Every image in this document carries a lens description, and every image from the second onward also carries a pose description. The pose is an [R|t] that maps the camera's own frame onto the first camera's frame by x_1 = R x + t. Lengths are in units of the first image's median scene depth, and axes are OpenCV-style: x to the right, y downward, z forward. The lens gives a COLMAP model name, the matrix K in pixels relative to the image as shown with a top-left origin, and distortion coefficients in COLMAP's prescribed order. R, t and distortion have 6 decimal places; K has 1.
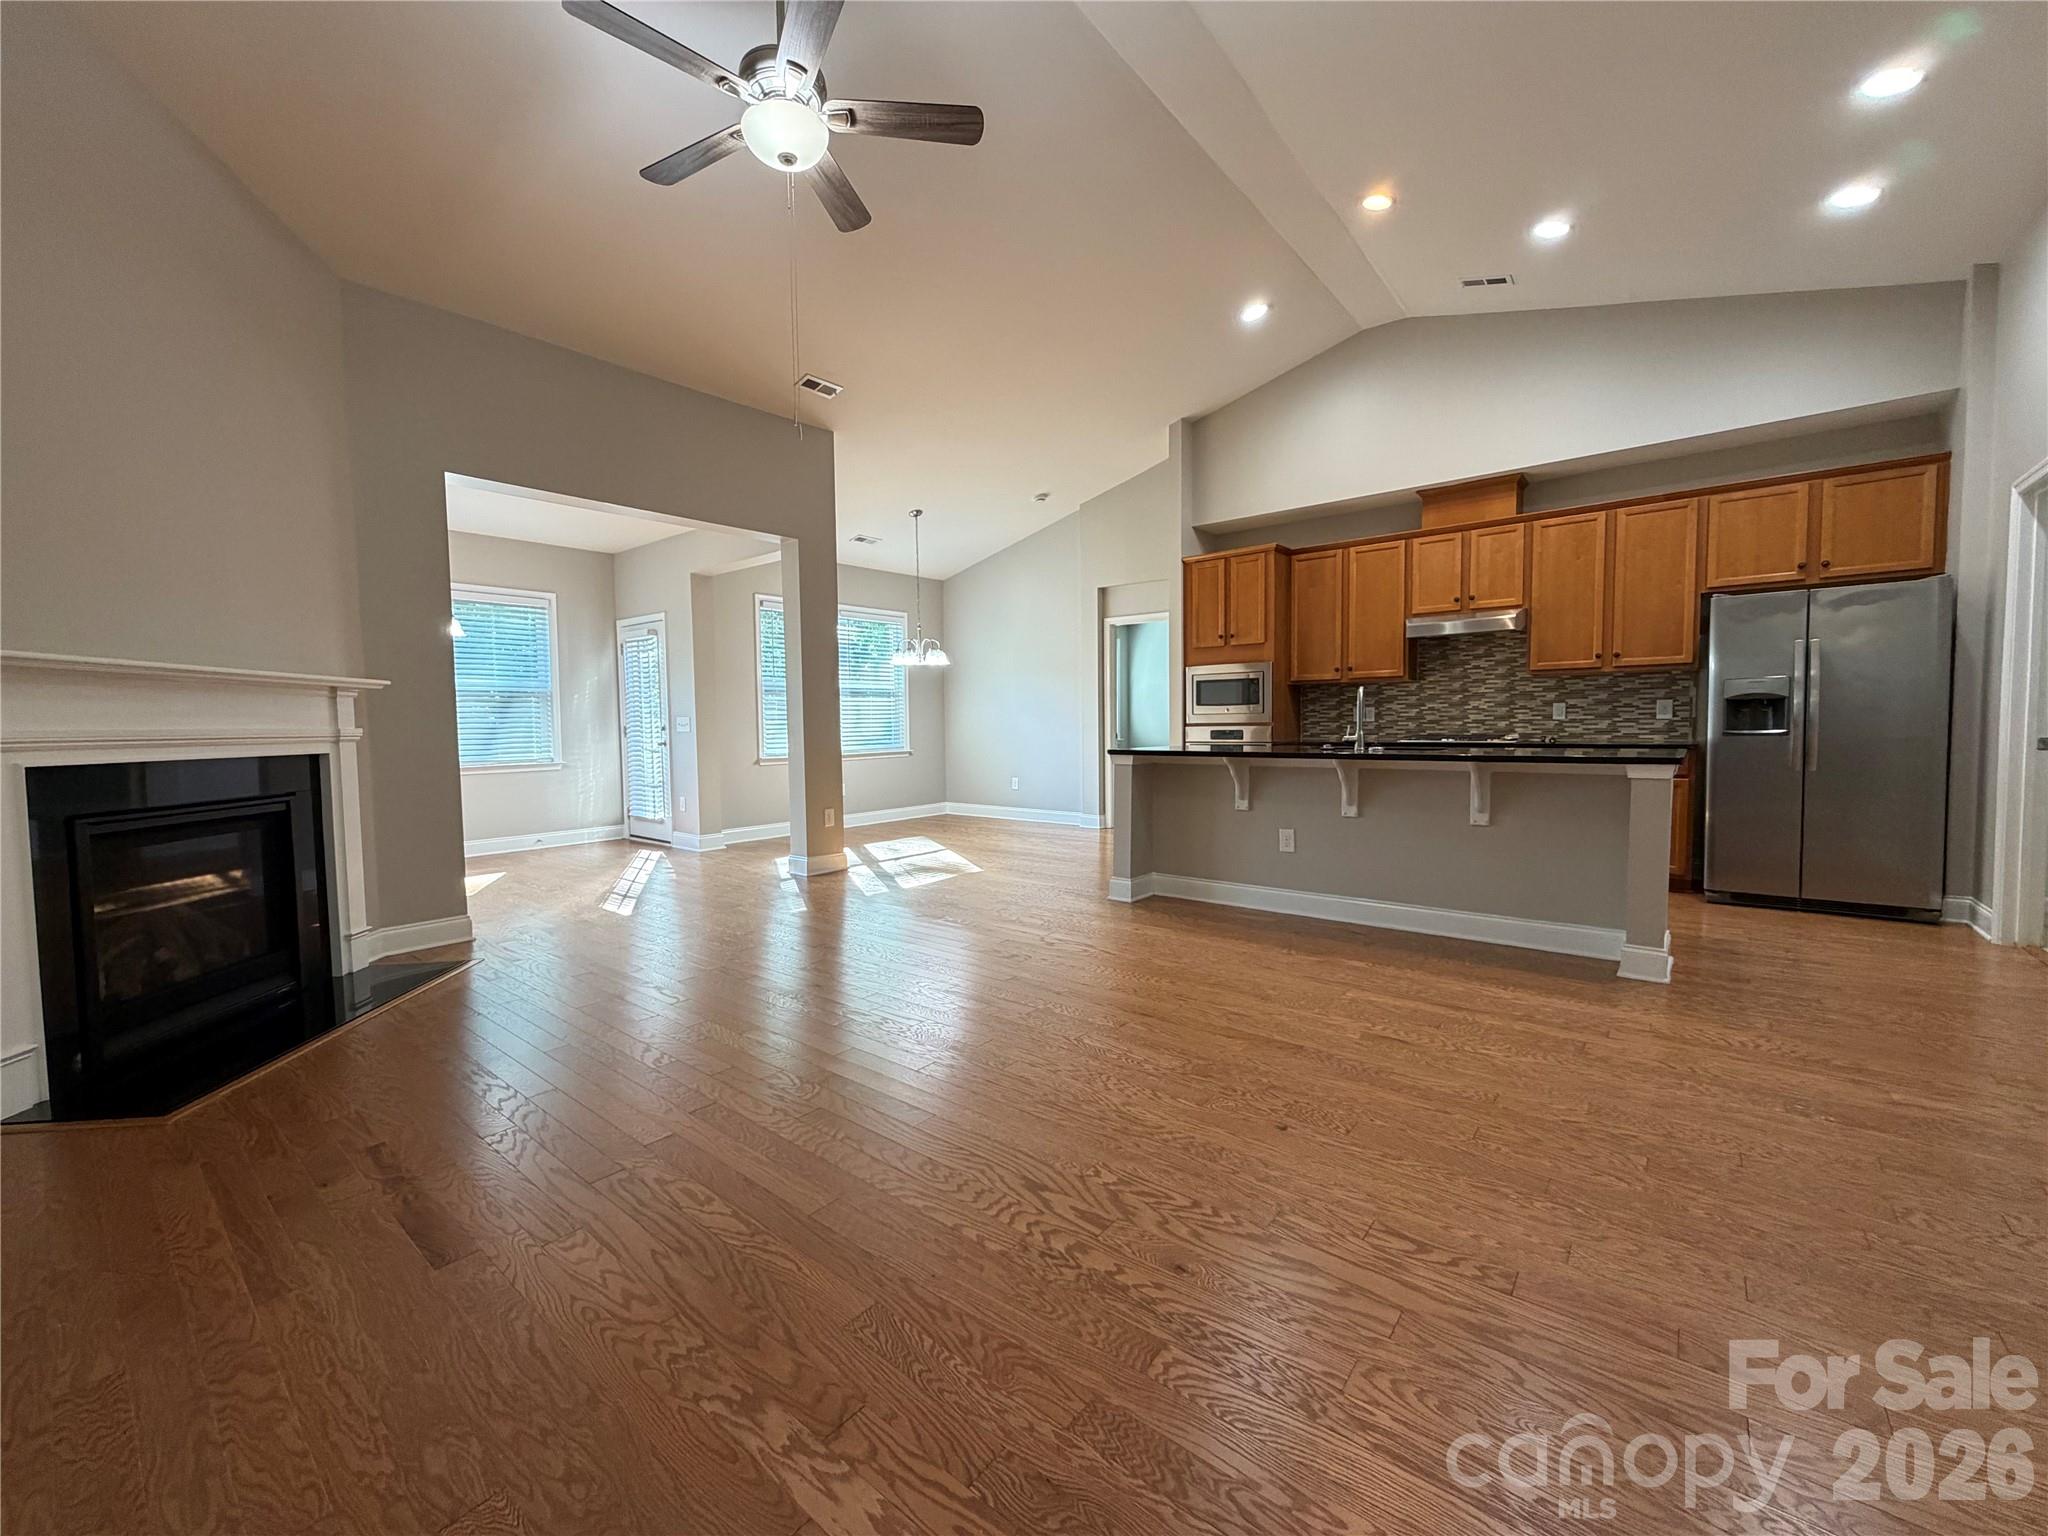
lens RADIAL K [[815.5, 0, 1018.1], [0, 815.5, 765.7], [0, 0, 1]] dist [0.001246, -0.000220]
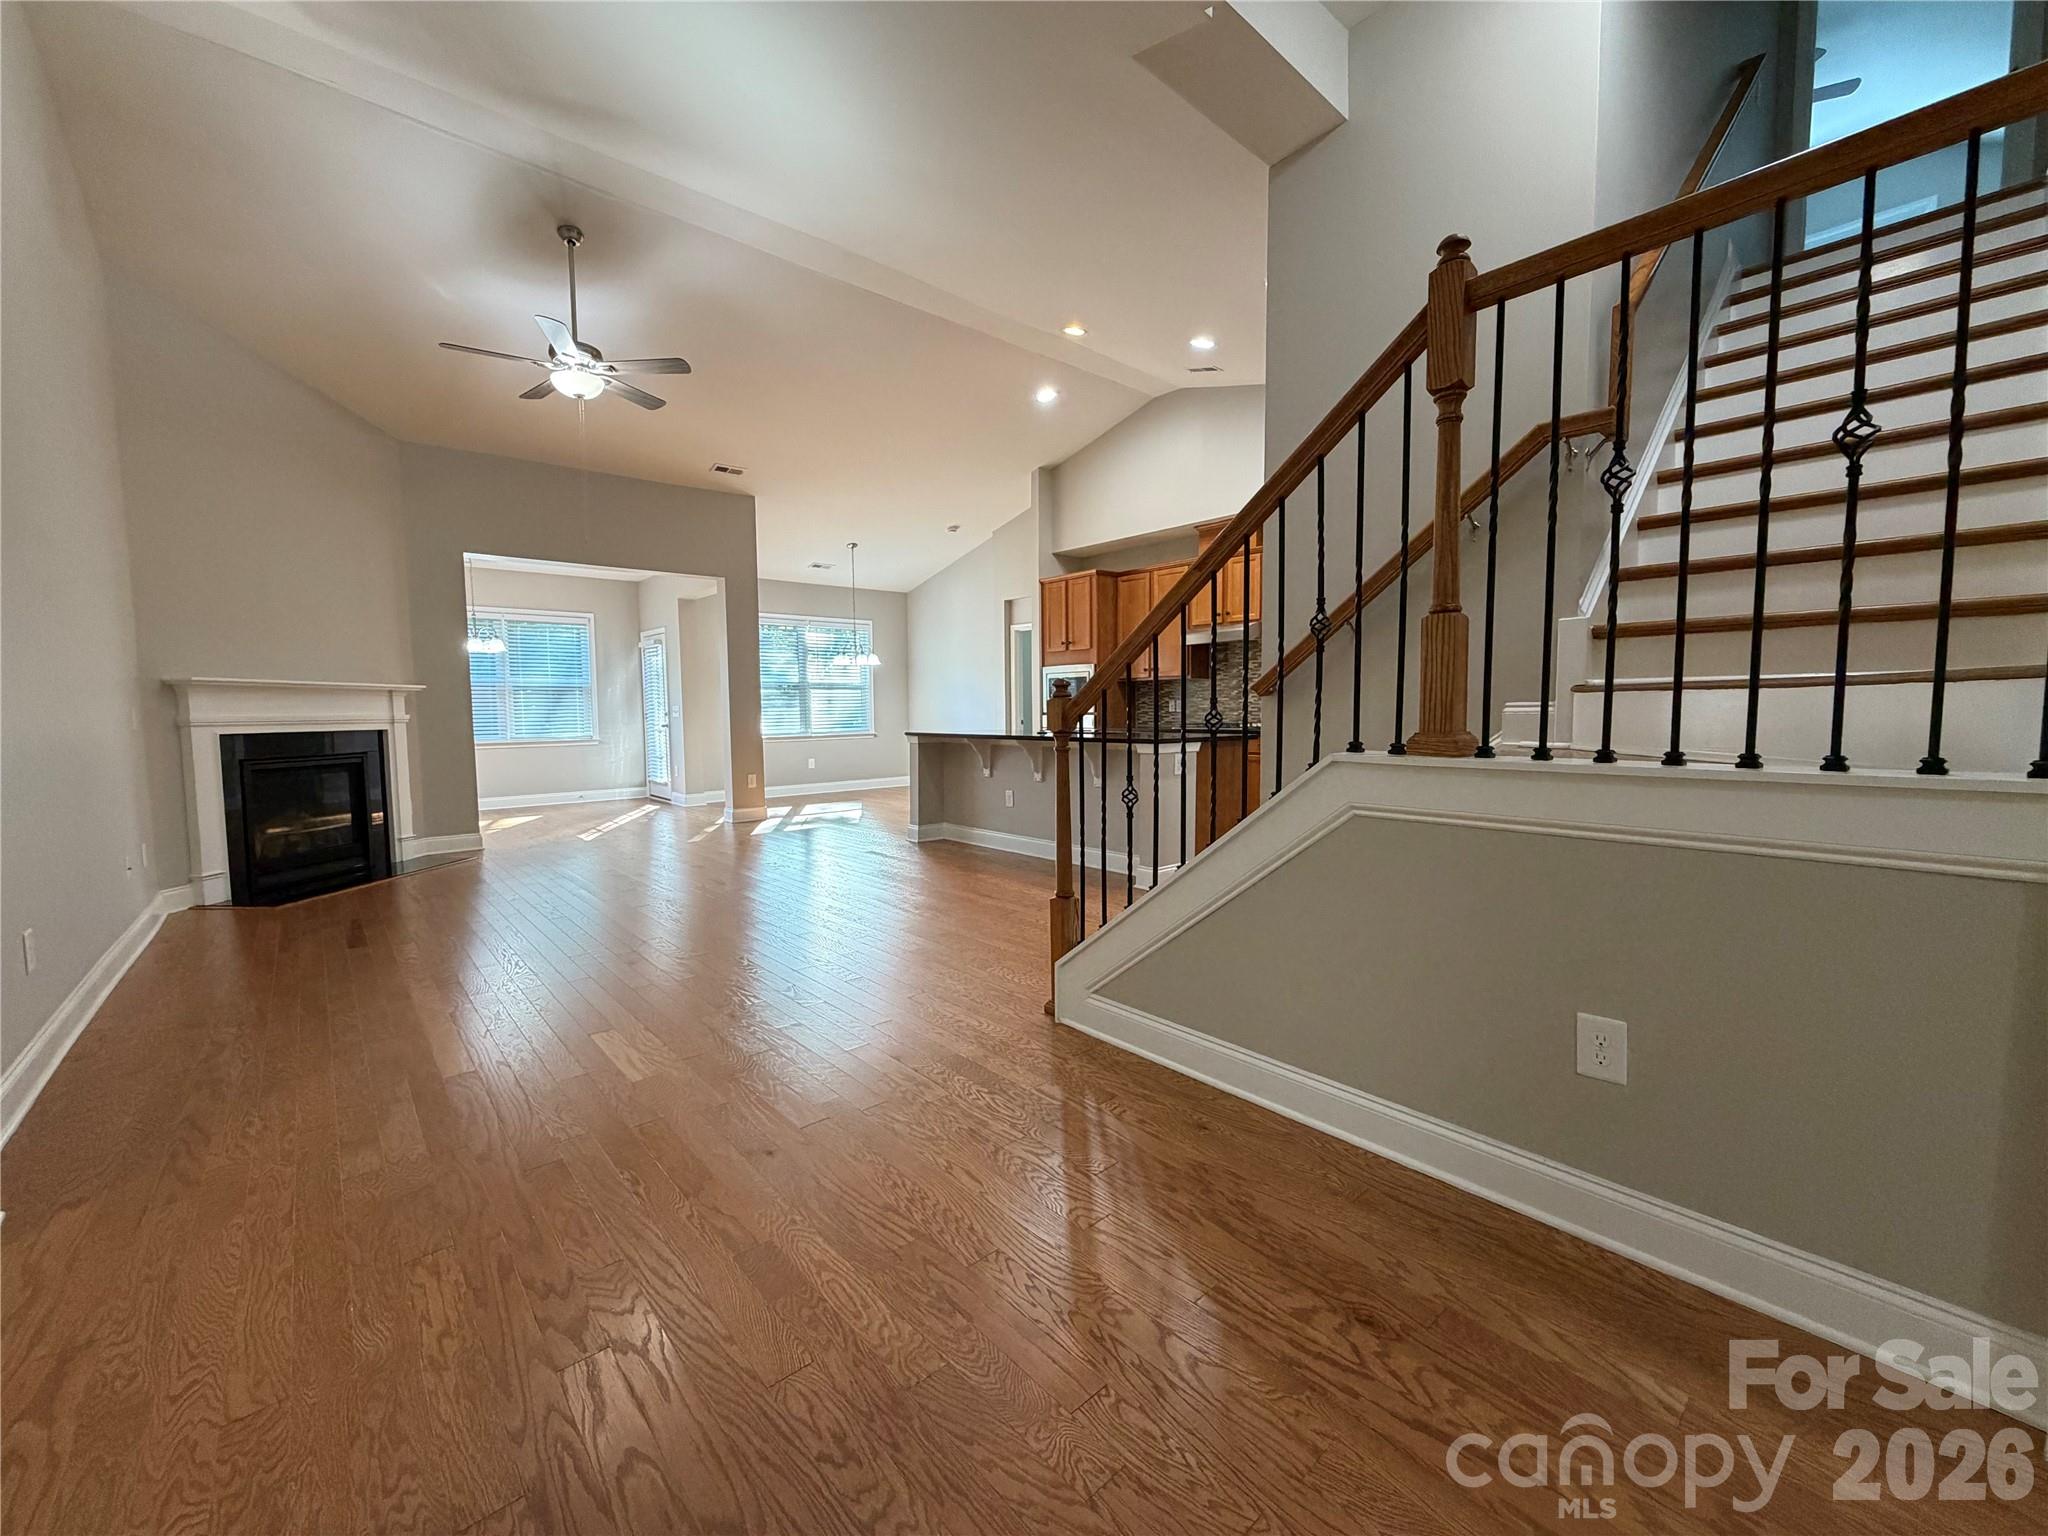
lens RADIAL K [[815.5, 0, 1018.1], [0, 815.5, 765.7], [0, 0, 1]] dist [0.001246, -0.000220]
pose [[0.986310, 0.015299, -0.164188, 0.443076], [-0.012247, 0.999733, 0.019584, 0.006280], [0.164444, -0.017305, 0.986235, -0.278103]]
